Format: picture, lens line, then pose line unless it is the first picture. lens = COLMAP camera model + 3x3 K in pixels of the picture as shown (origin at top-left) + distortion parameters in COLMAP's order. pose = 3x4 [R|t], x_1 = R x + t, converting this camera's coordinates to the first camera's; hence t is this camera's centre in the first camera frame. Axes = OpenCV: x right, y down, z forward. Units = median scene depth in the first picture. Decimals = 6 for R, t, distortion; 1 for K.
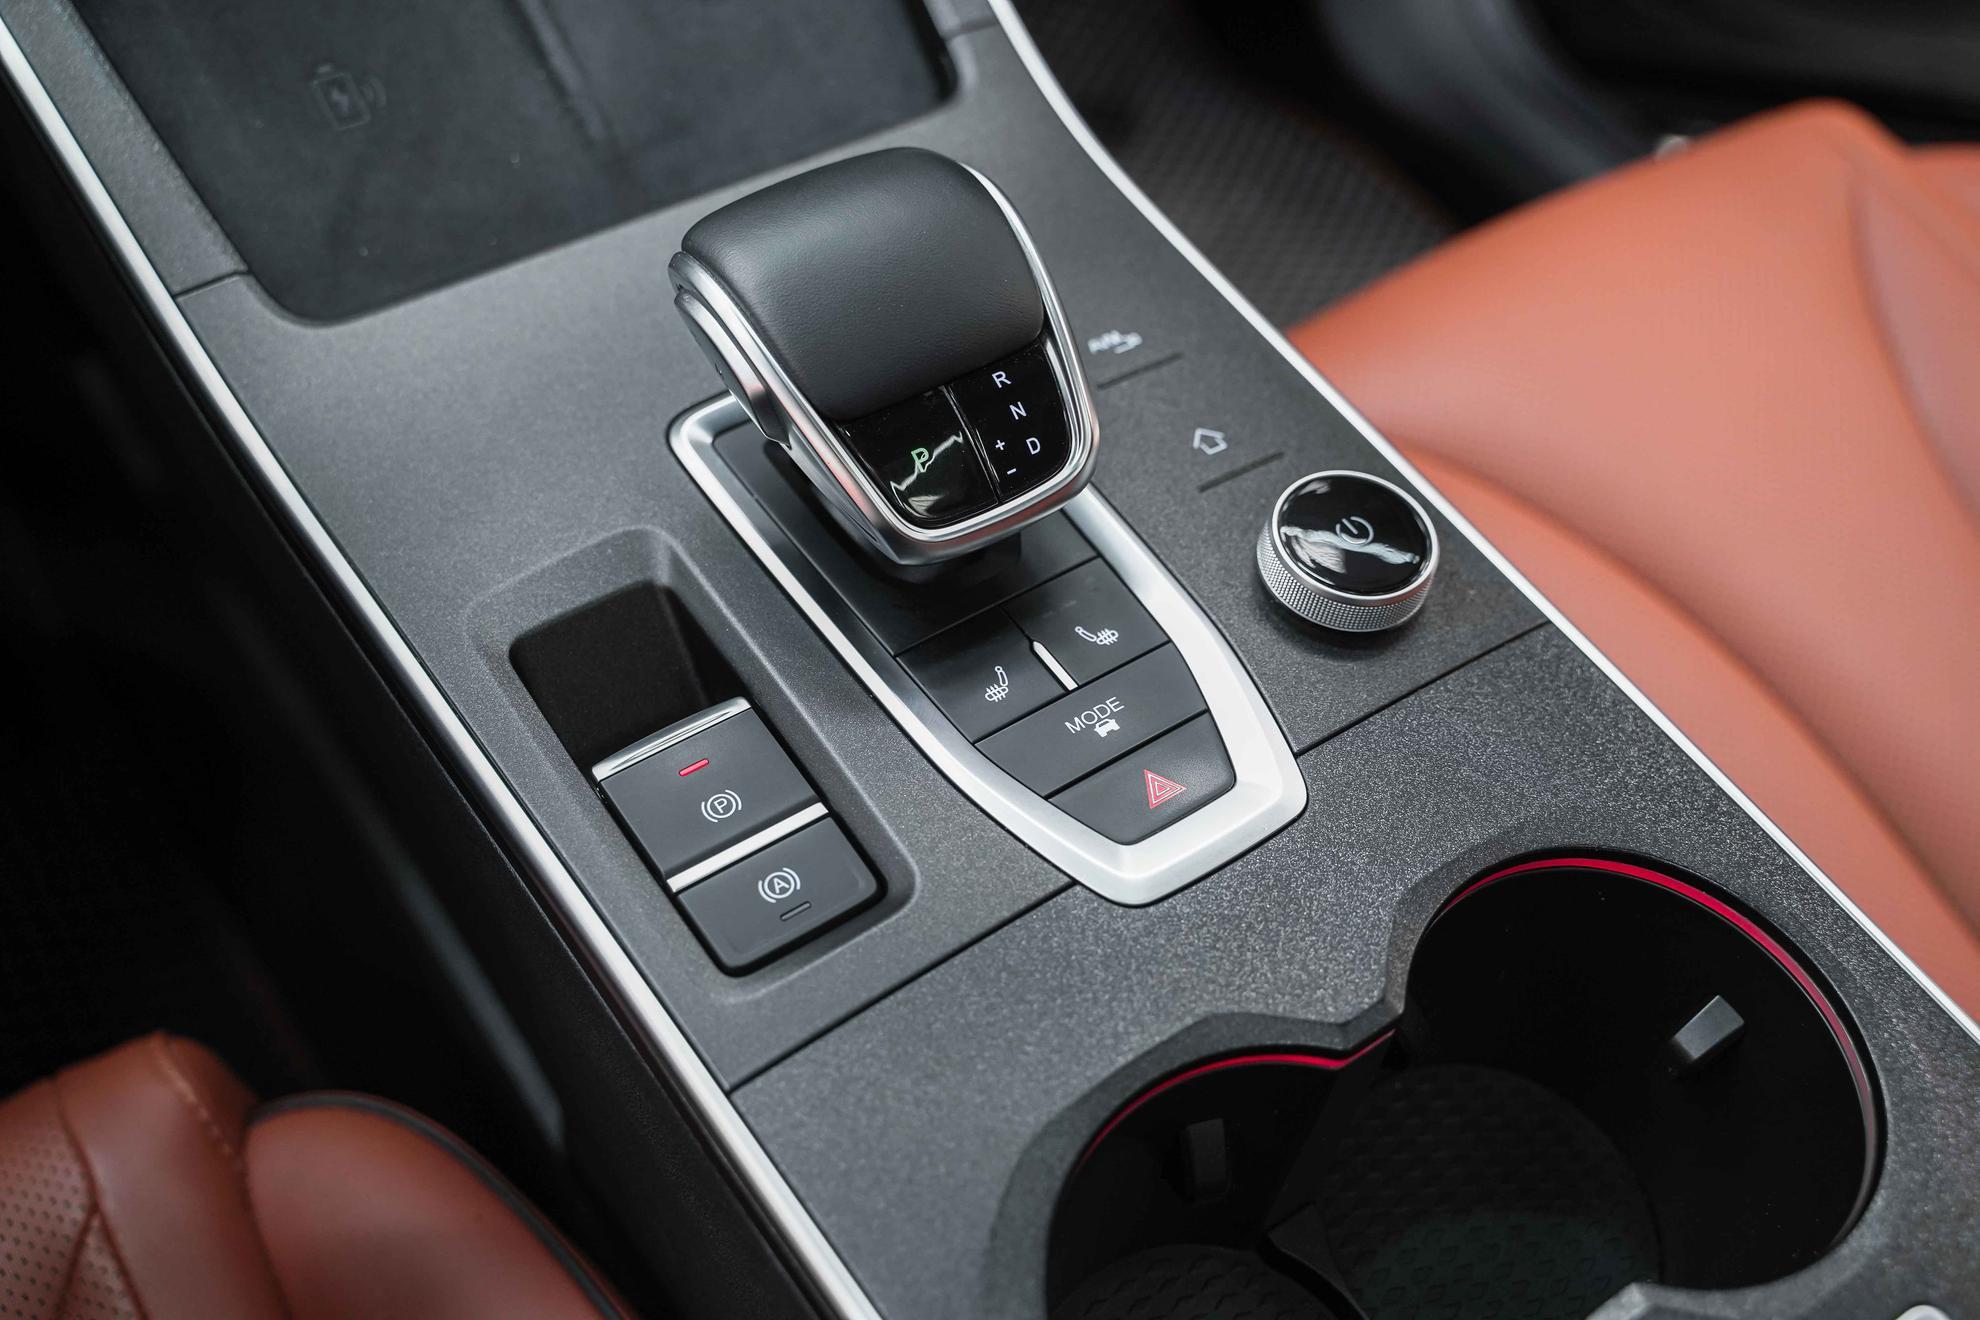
lens RADIAL K [[1743.6, 0, 990.0], [0, 1743.6, 660.0], [0, 0, 1]] dist [0.002777, 0.002146]
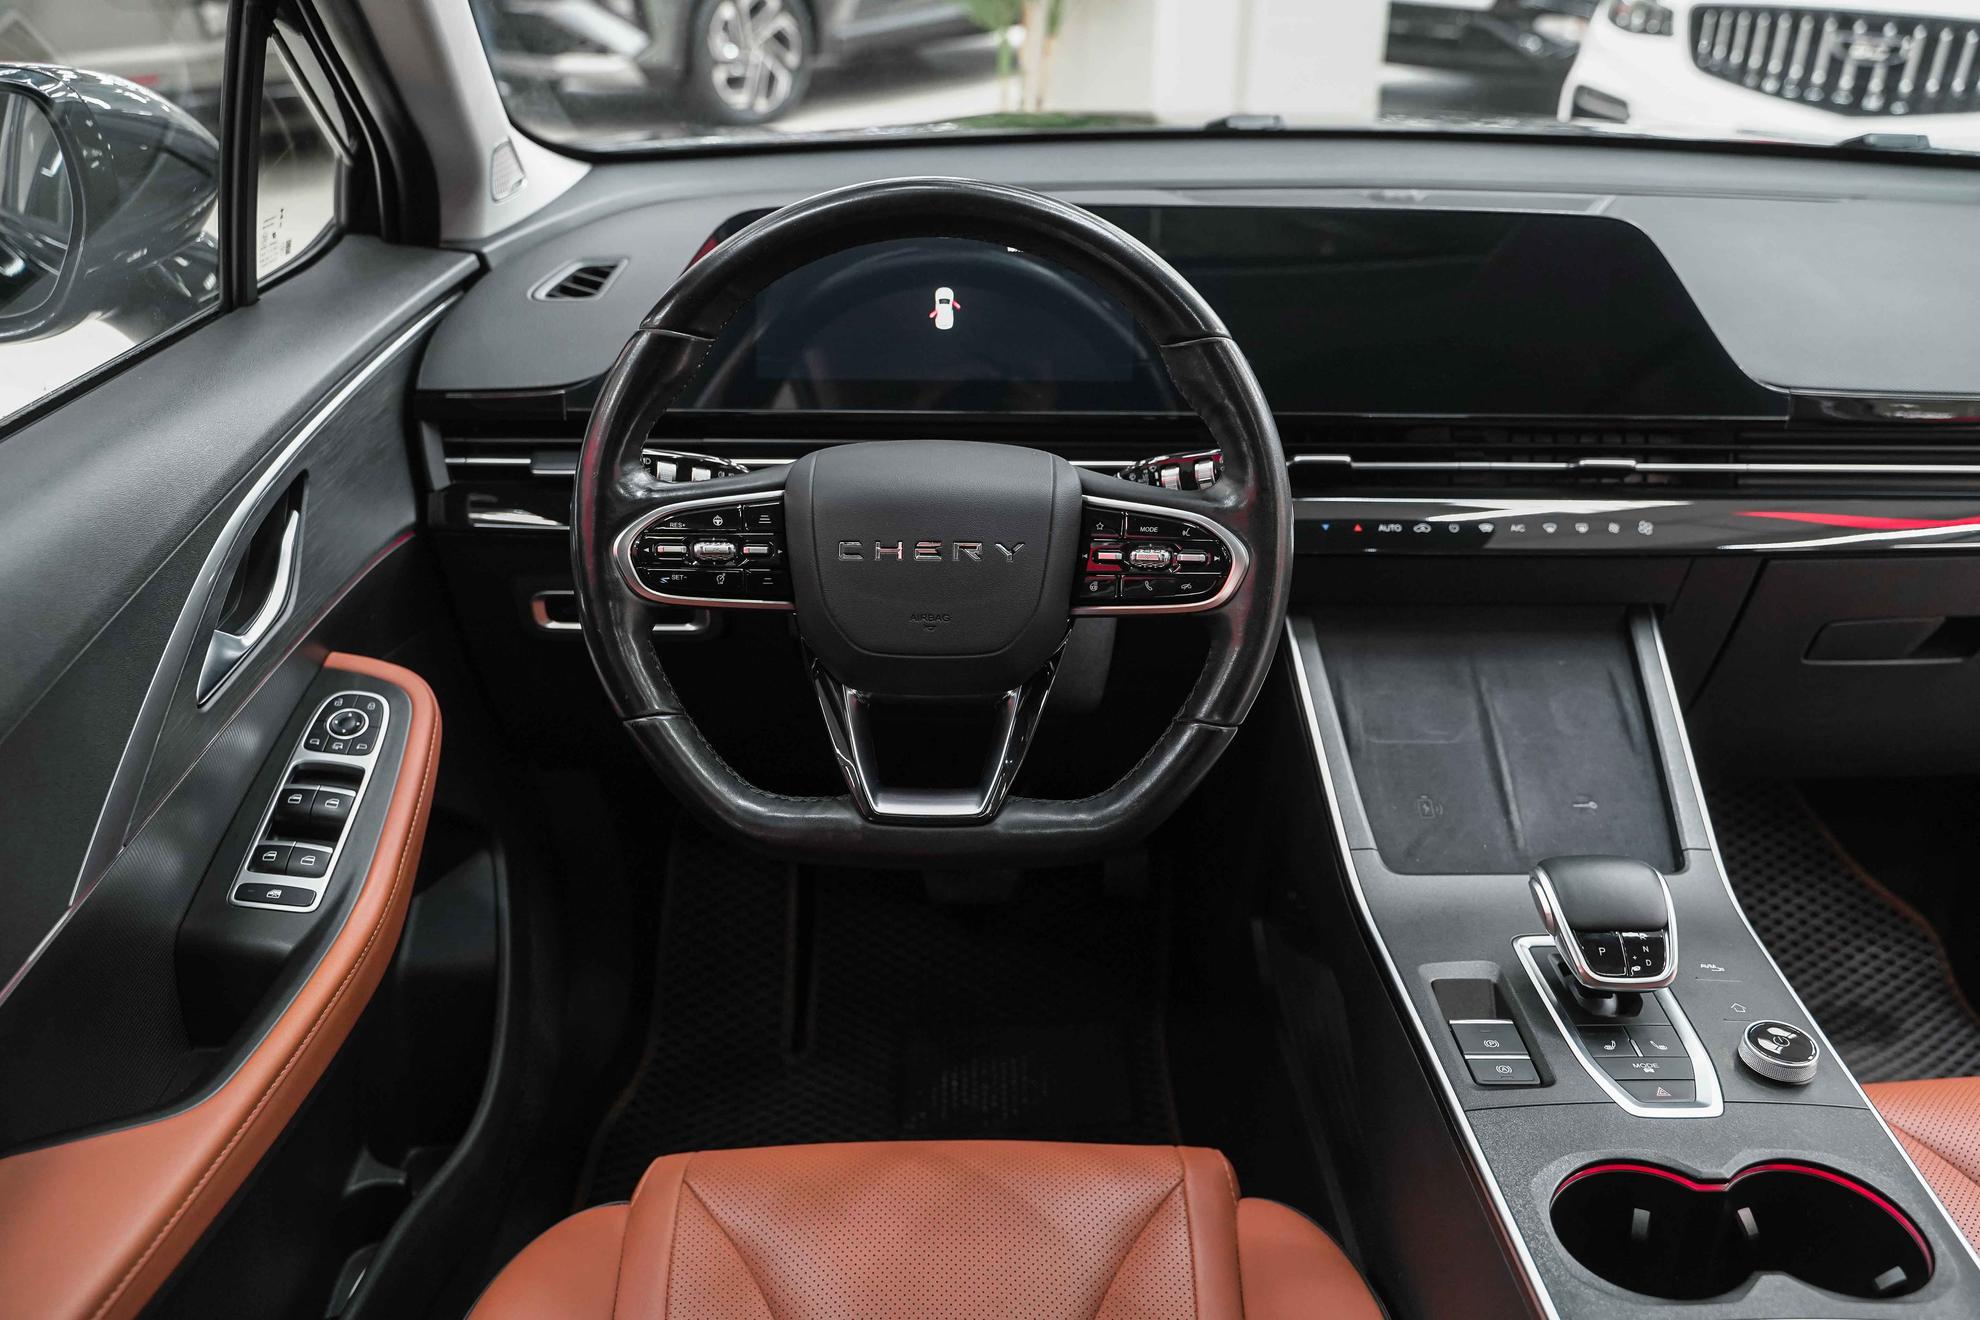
lens RADIAL K [[1756.2, 0, 990.0], [0, 1756.2, 660.0], [0, 0, 1]] dist [-0.002626, -0.013677]
pose [[0.832401, 0.167892, -0.528130, 0.501068], [-0.406032, 0.833358, -0.375036, 0.861177], [0.377156, 0.526618, 0.761858, -1.574591]]
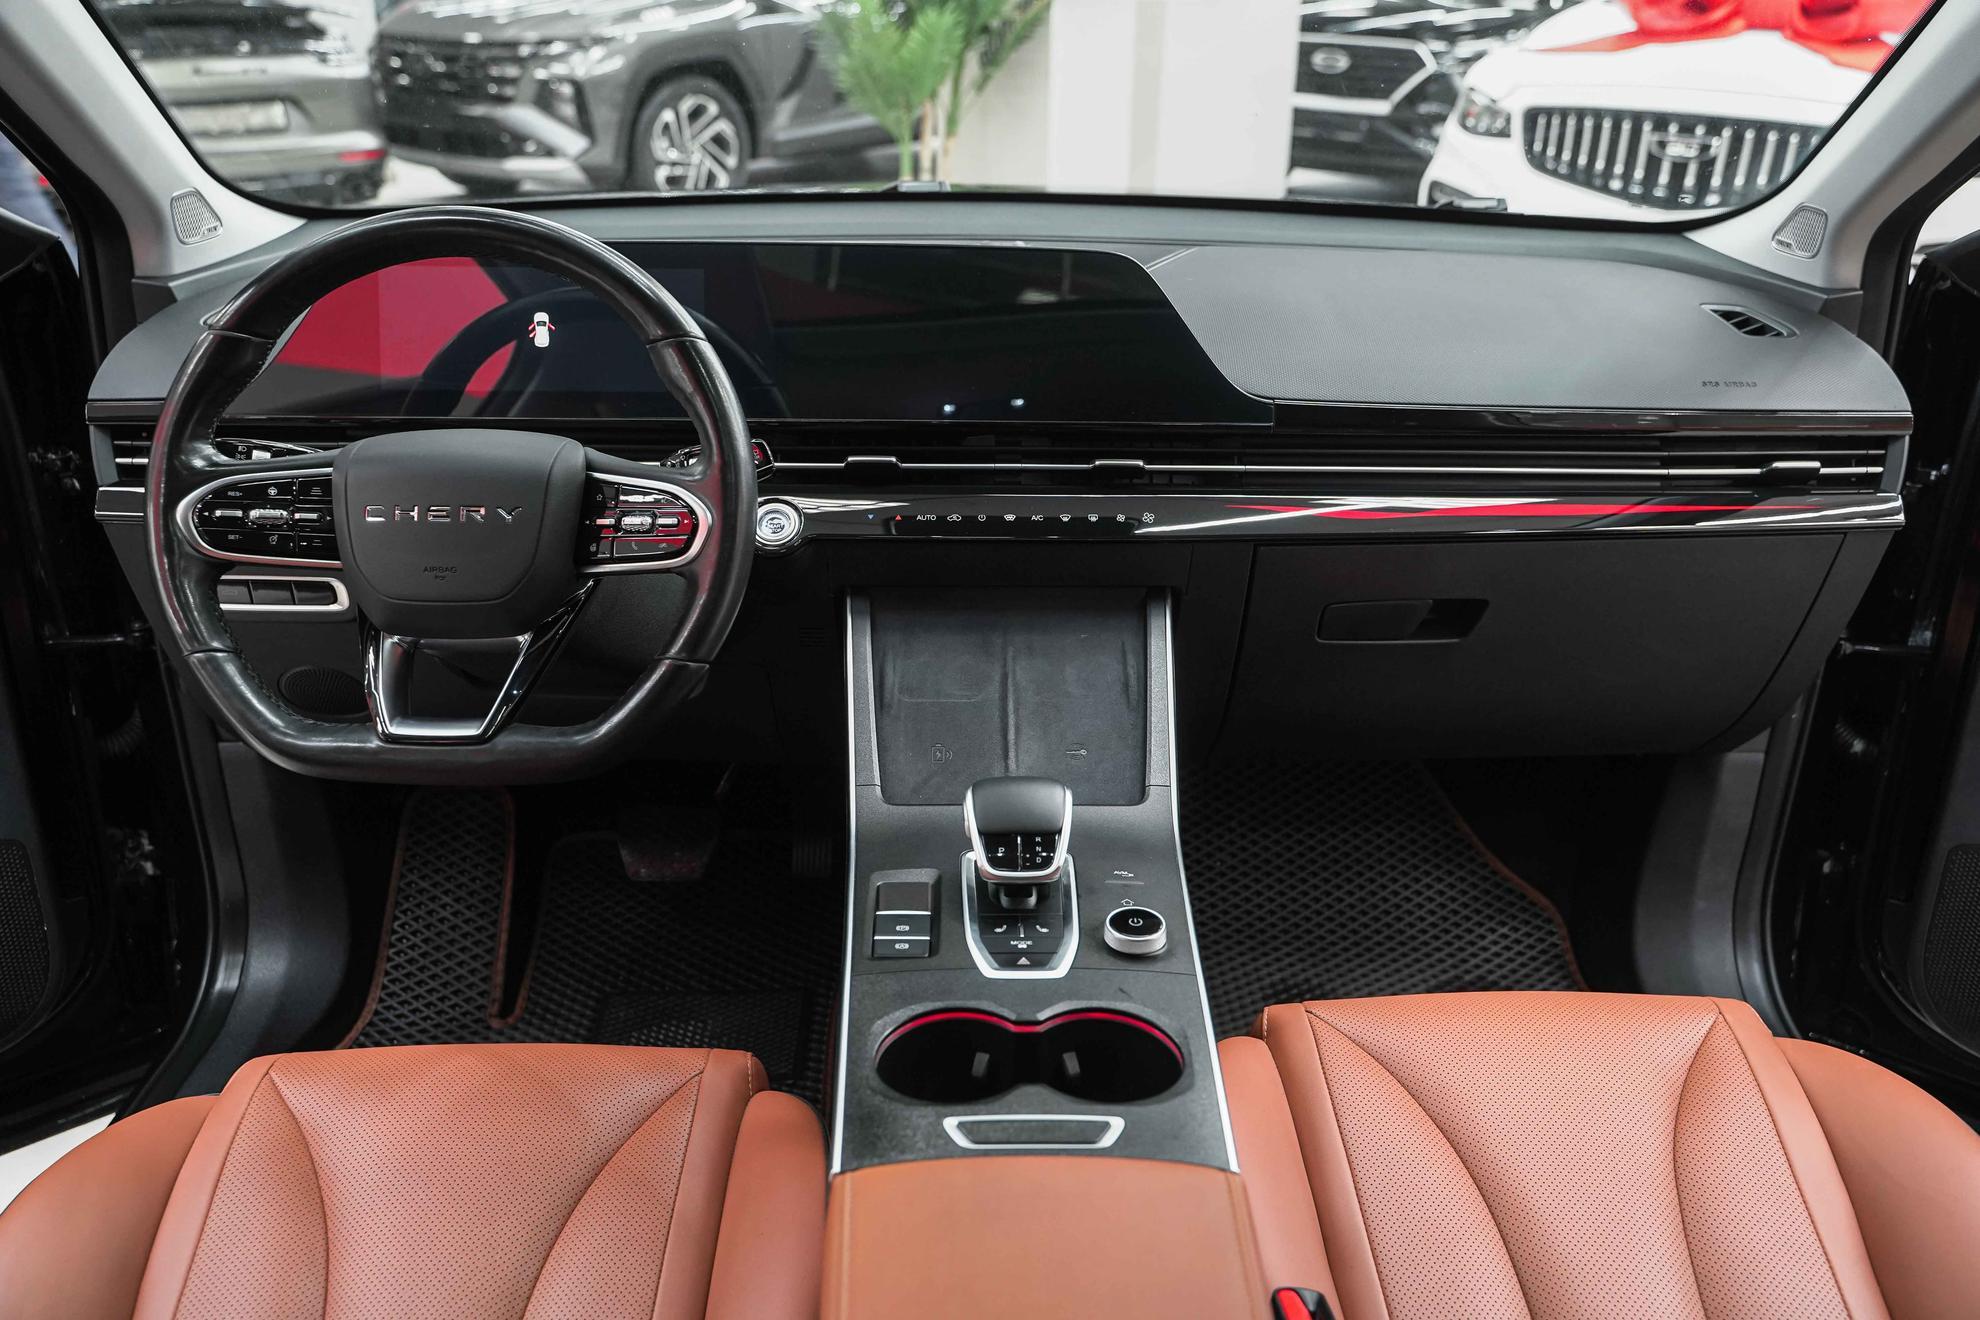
lens RADIAL K [[1738.2, 0, 1025.2], [0, 1738.2, 660.5], [0, 0, 1]] dist [-0.019039, -0.006785]
pose [[0.835580, 0.138310, -0.531674, 1.540193], [-0.403711, 0.810961, -0.423510, 0.874666], [0.372591, 0.568518, 0.733459, -1.423184]]
